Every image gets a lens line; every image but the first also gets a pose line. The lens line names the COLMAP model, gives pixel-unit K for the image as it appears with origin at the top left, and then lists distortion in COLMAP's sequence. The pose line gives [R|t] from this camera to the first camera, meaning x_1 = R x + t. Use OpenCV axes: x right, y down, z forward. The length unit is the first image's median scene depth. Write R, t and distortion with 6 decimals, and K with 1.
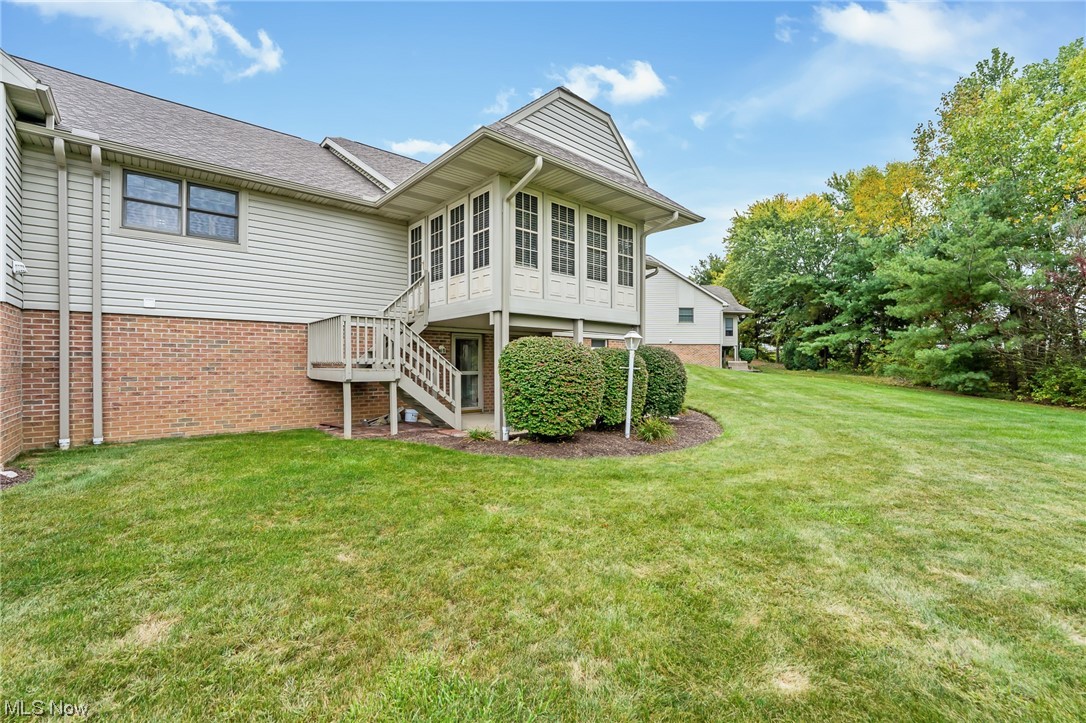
lens RADIAL K [[452.3, 0, 543.0], [0, 452.3, 361.5], [0, 0, 1]] dist [-0.001324, 0.000021]
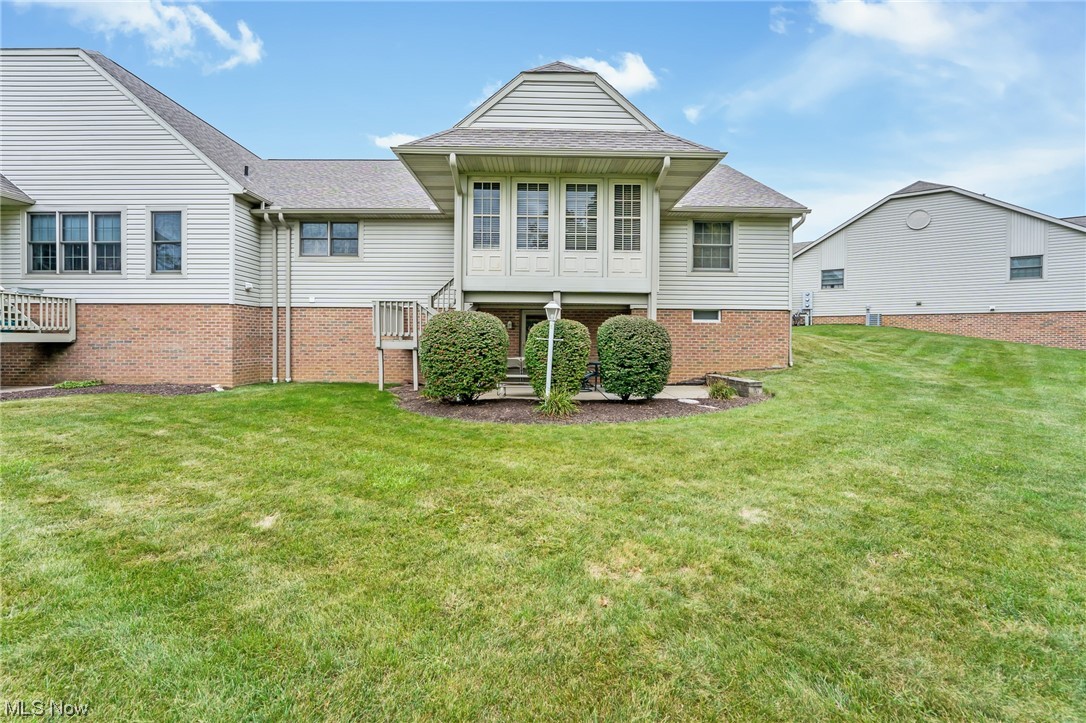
lens RADIAL K [[465.6, 0, 542.0], [0, 465.6, 342.9], [0, 0, 1]] dist [-0.002631, -0.000226]
pose [[0.767248, 0.005581, -0.641326, 0.827567], [-0.004220, 0.999984, 0.003654, 0.018557], [0.641337, -0.000097, 0.767259, 0.219539]]
